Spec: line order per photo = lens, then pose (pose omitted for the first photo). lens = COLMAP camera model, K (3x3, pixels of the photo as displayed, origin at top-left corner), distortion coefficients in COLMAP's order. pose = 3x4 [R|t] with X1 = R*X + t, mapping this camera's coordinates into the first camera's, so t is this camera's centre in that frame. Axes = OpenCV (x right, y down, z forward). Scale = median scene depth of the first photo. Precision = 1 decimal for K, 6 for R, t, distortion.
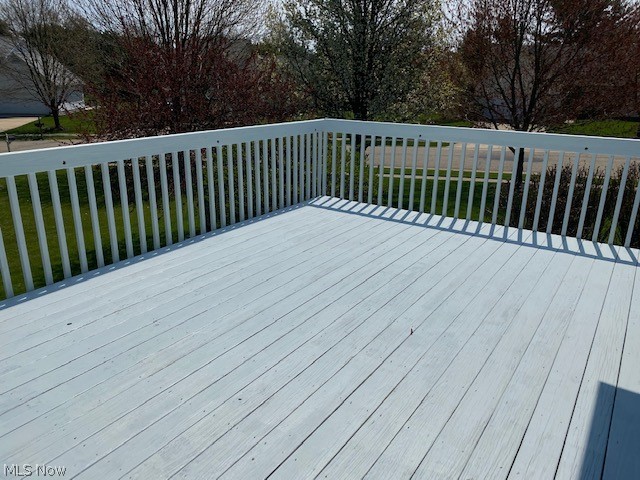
lens RADIAL K [[490.3, 0, 309.6], [0, 490.3, 238.7], [0, 0, 1]] dist [0.006019, -0.007455]
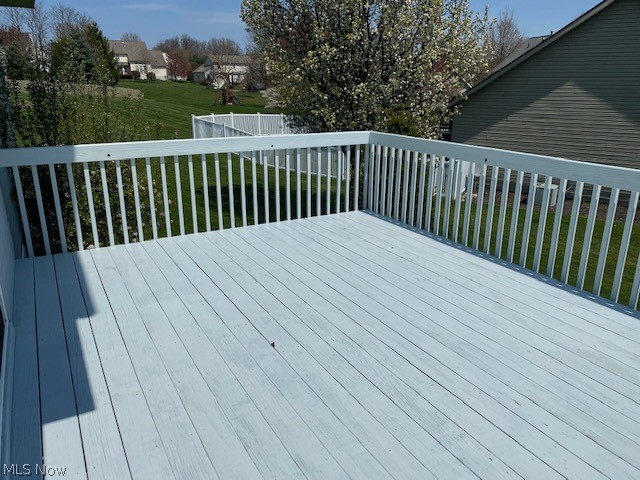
lens RADIAL K [[490.3, 0, 309.6], [0, 490.3, 238.7], [0, 0, 1]] dist [0.006019, -0.007455]
pose [[-0.445388, 0.262538, -0.855981, 0.880768], [-0.298055, 0.858037, 0.418254, -0.389406], [0.844271, 0.441414, -0.303909, 1.165537]]
